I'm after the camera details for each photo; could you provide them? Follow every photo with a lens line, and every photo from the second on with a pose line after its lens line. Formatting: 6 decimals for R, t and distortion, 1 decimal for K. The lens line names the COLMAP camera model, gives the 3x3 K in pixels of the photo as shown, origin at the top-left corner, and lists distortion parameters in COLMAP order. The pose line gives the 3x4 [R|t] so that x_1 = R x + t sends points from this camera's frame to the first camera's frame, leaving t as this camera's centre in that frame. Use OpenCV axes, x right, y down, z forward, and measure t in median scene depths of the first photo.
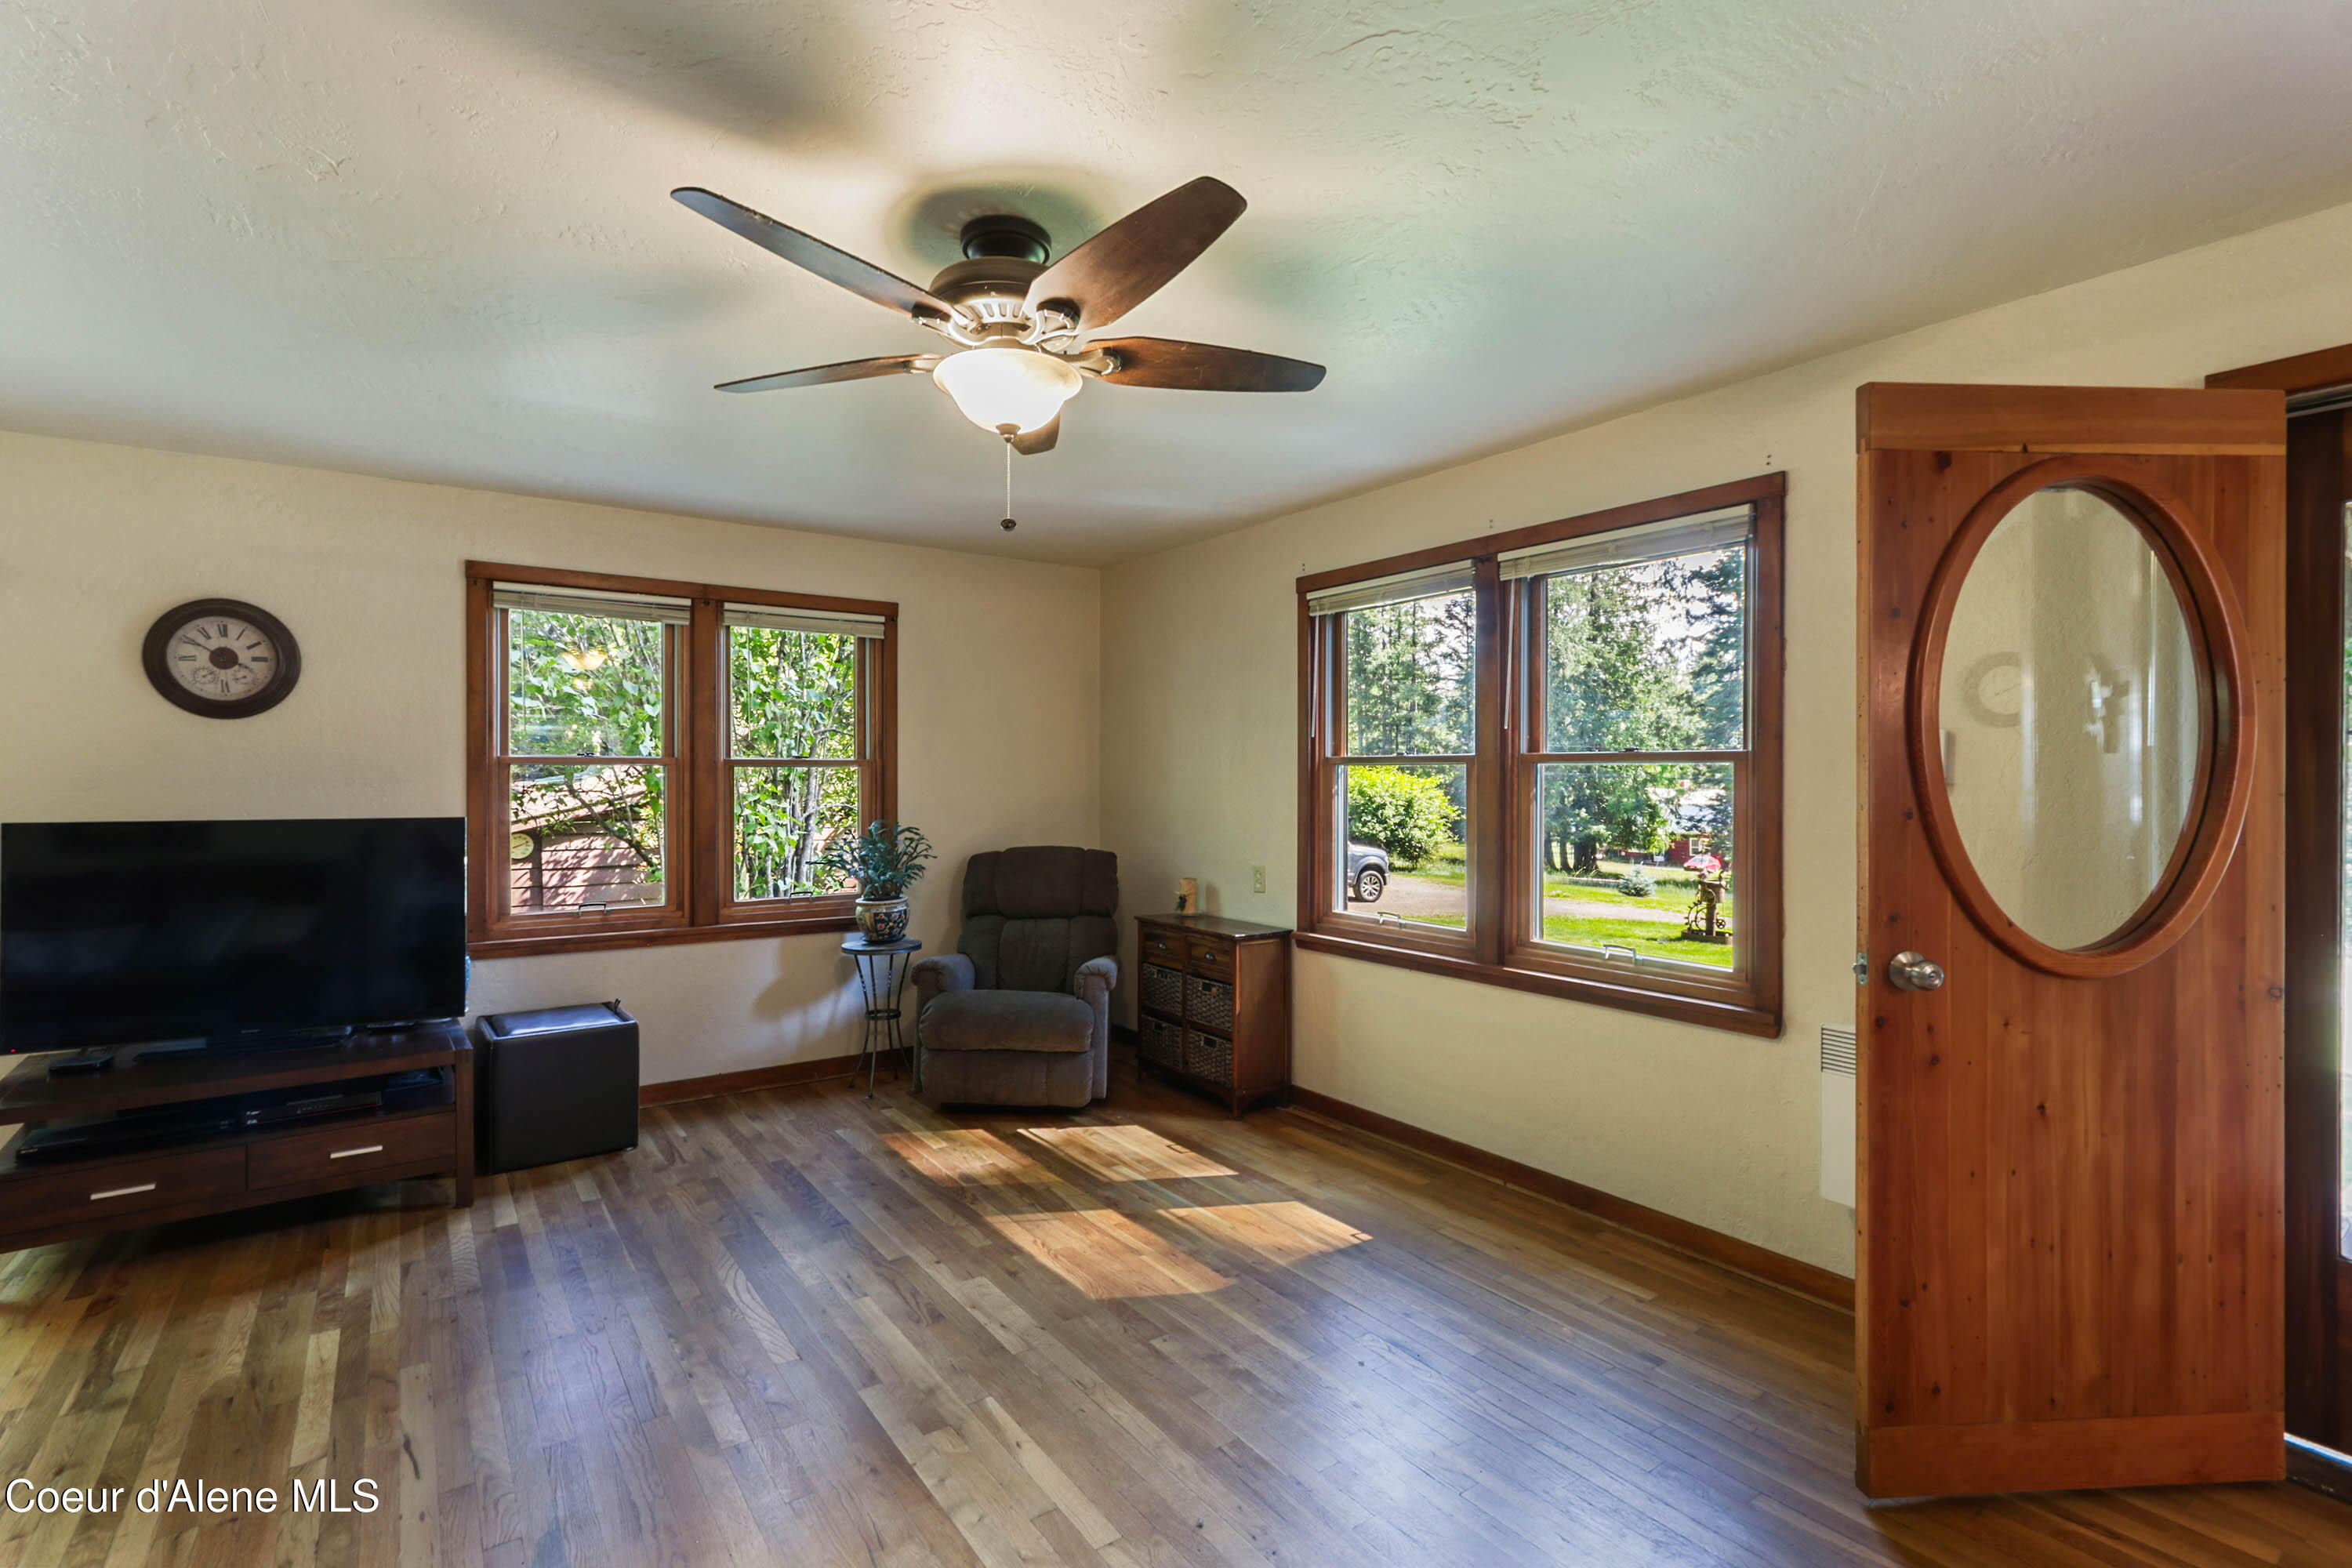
lens RADIAL K [[1097.3, 0, 1178.3], [0, 1097.3, 793.1], [0, 0, 1]] dist [0.002329, 0.000831]
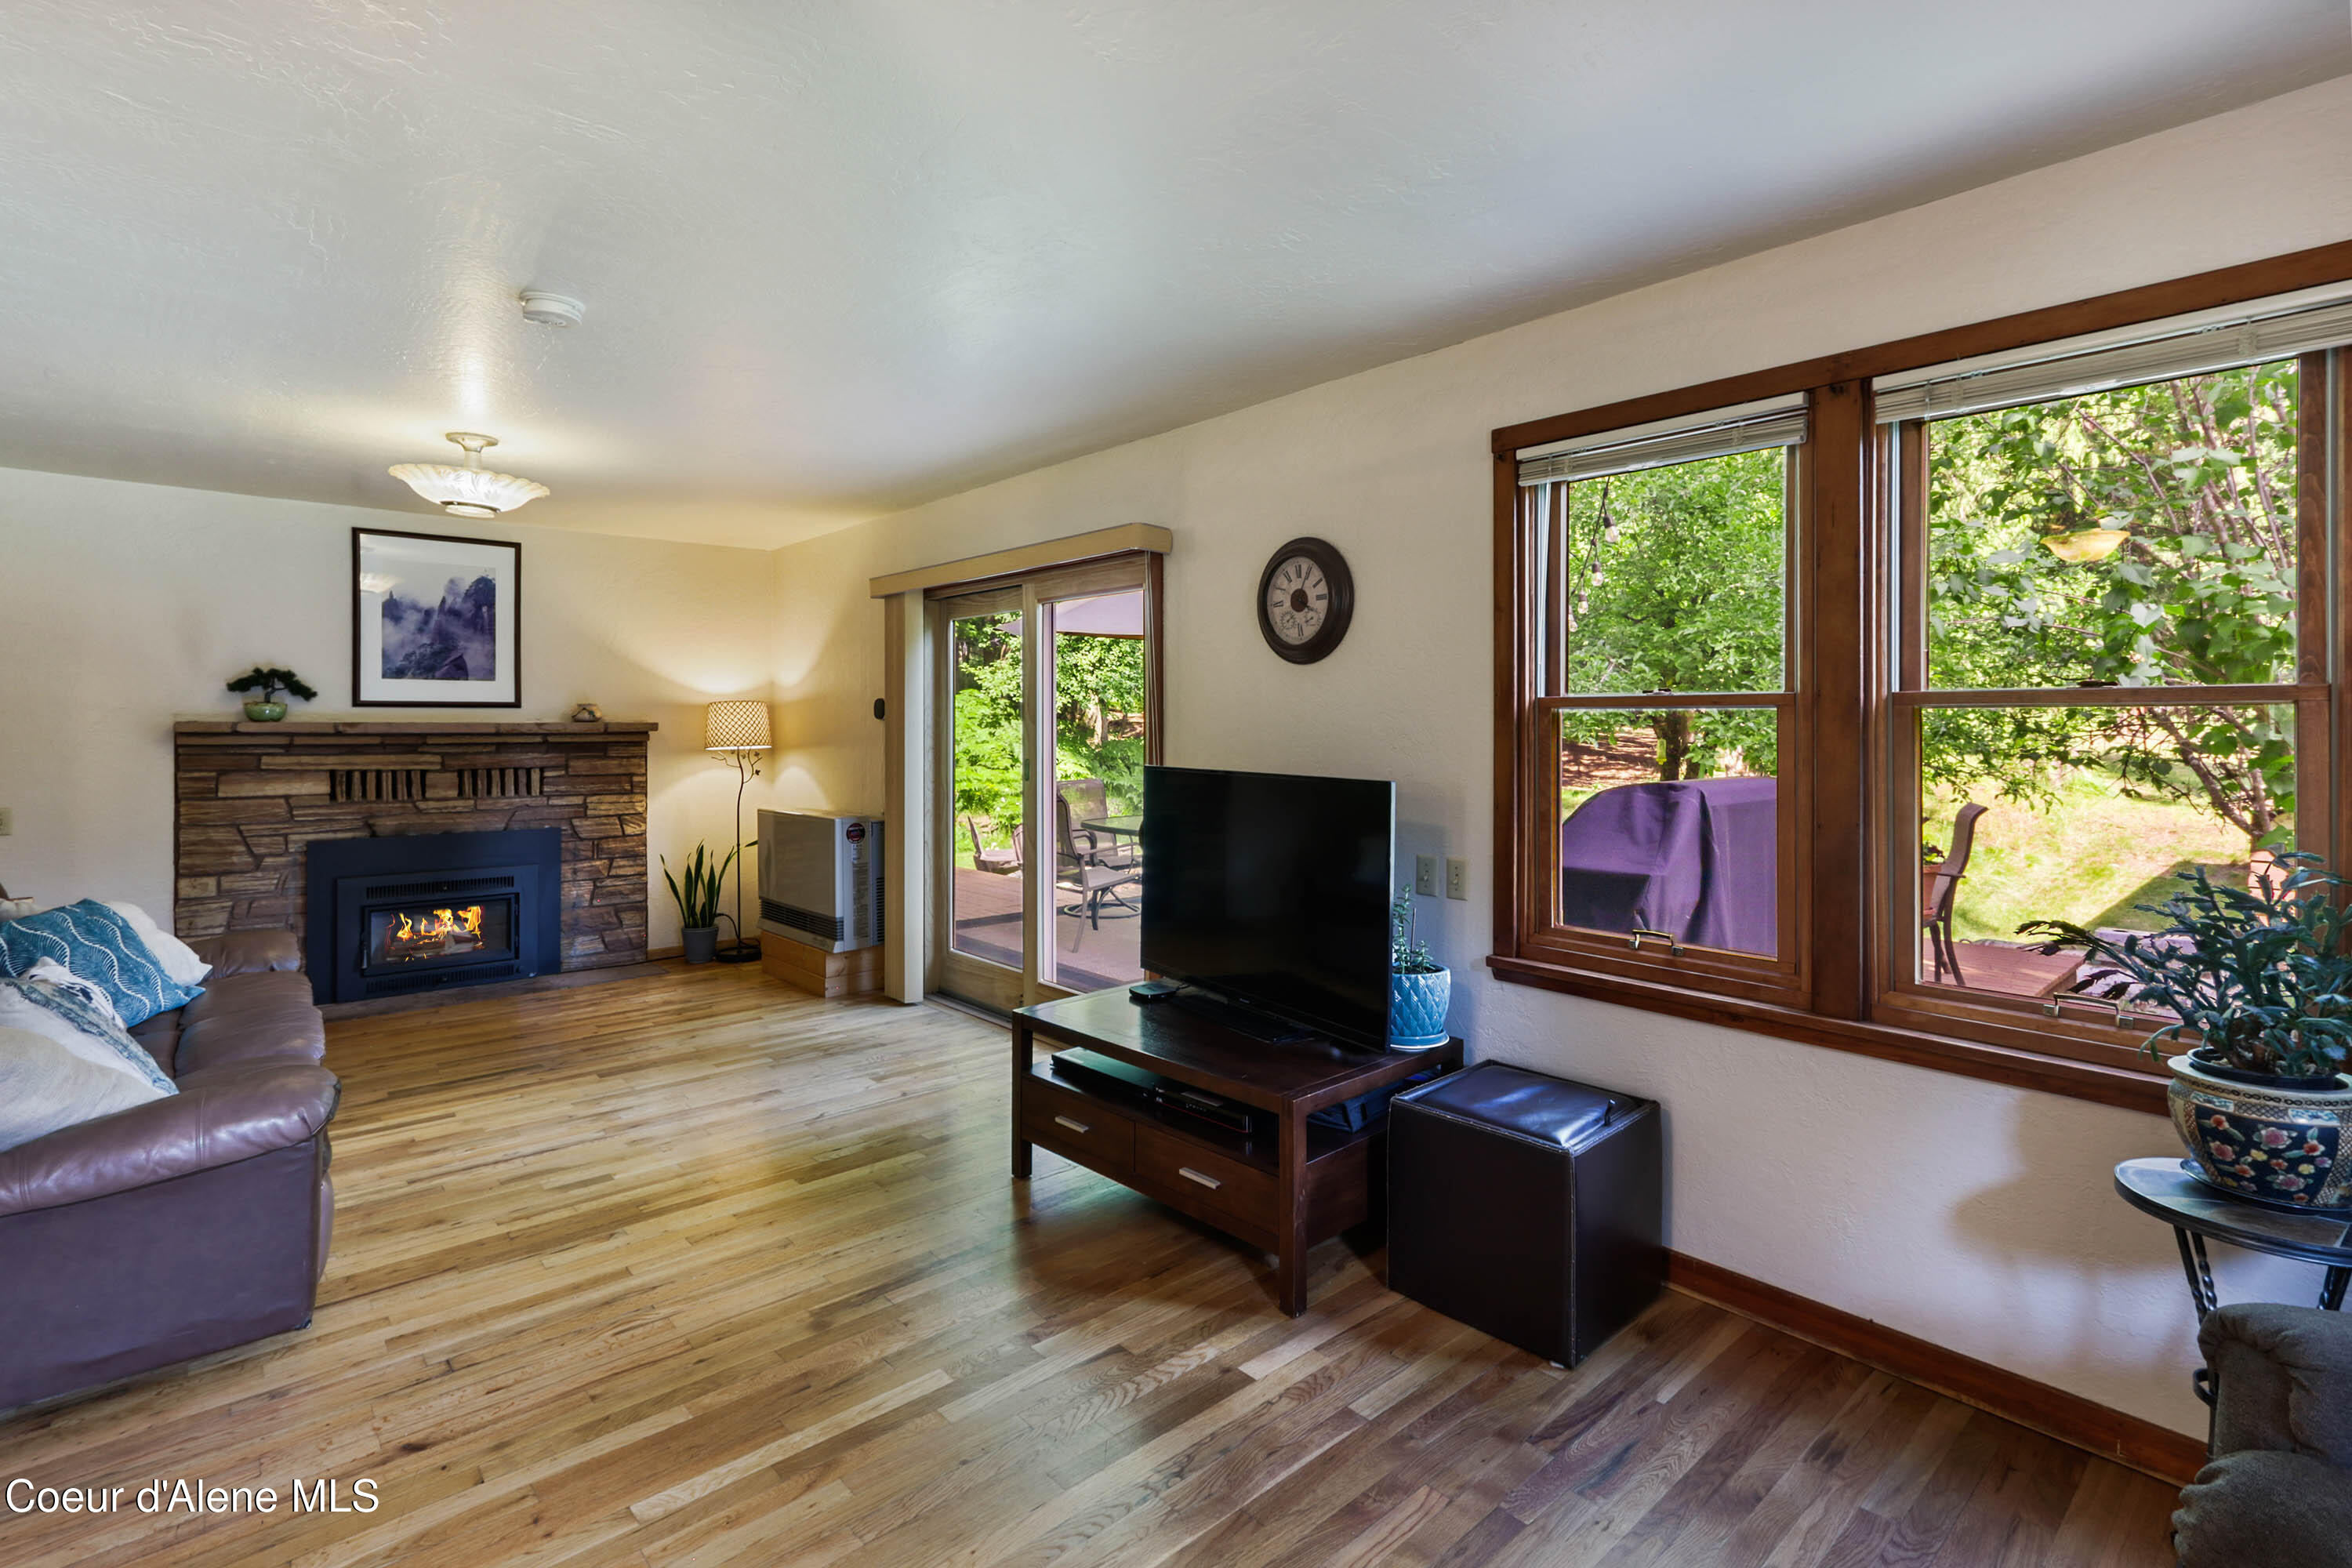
lens RADIAL K [[1097.3, 0, 1161.5], [0, 1097.3, 729.7], [0, 0, 1]] dist [0.002329, 0.000831]
pose [[0.103161, 0.004372, -0.994655, 0.059047], [-0.023637, 0.999719, 0.001943, -0.009798], [0.994384, 0.023310, 0.103235, 0.754488]]
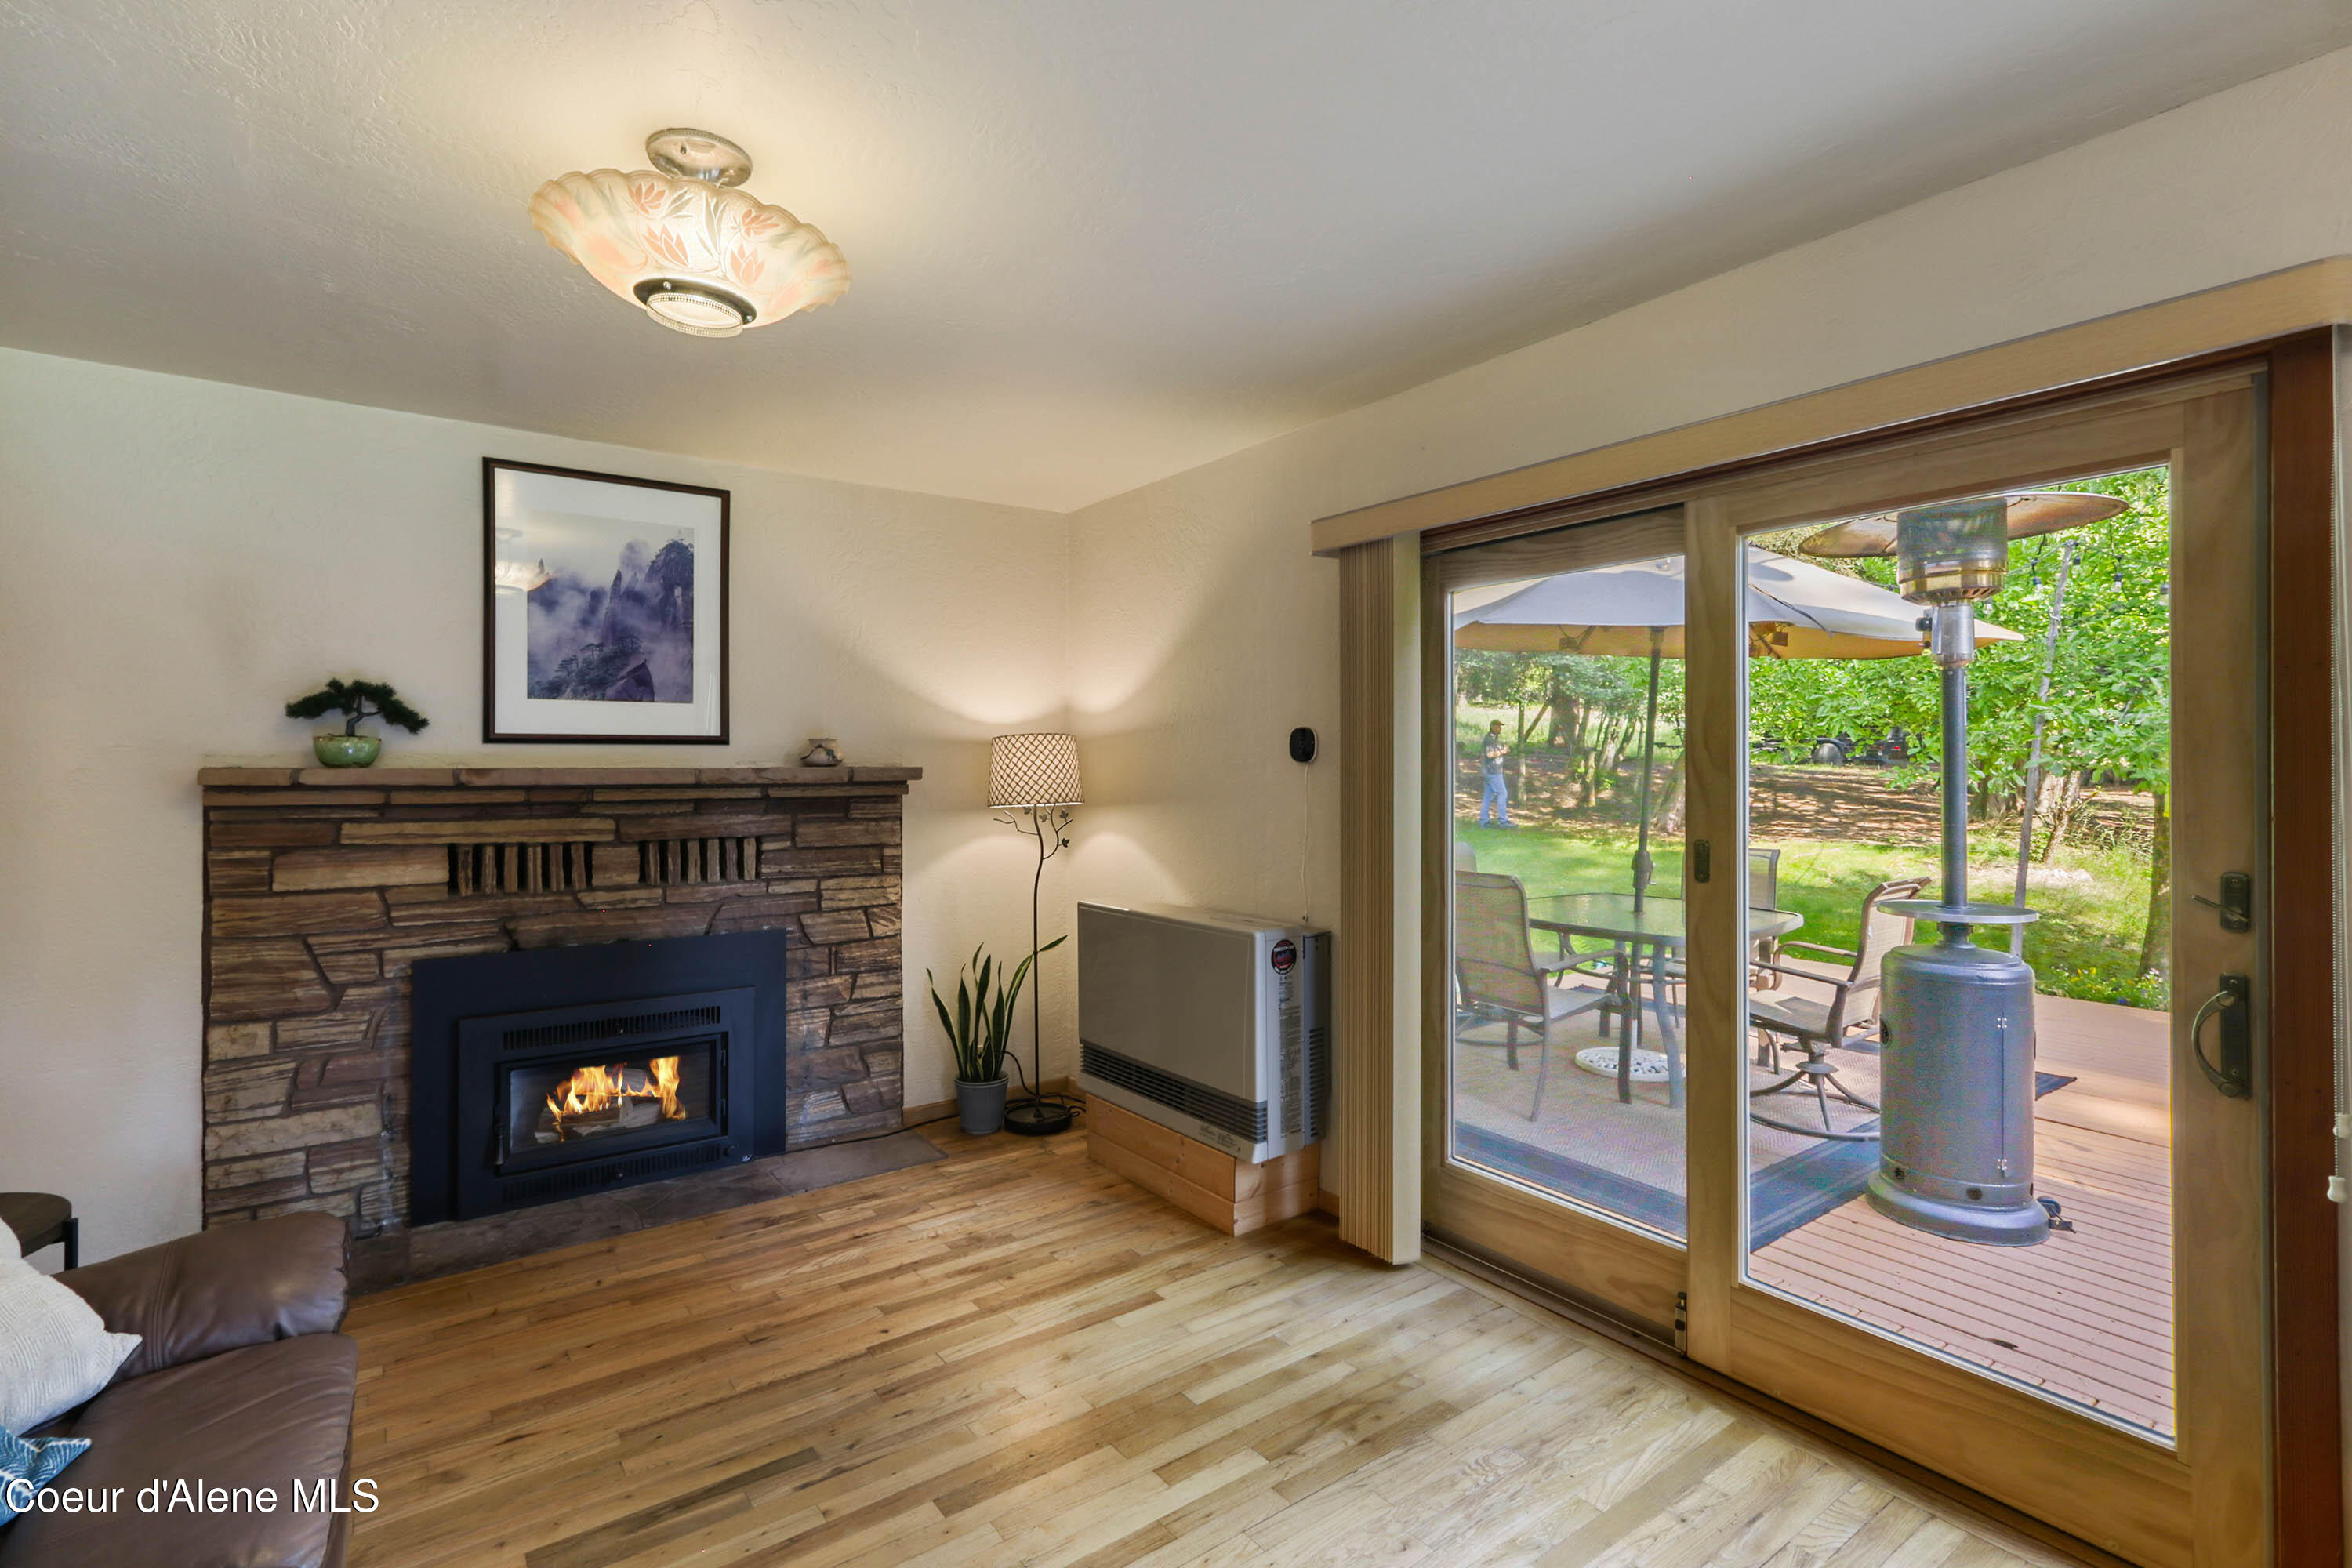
lens RADIAL K [[1097.3, 0, 1167.8], [0, 1097.3, 765.4], [0, 0, 1]] dist [0.002329, 0.000831]
pose [[0.004959, 0.000345, -0.999988, -0.563209], [-0.023044, 0.999734, 0.000230, -0.007000], [0.999722, 0.023043, 0.004966, 0.414580]]
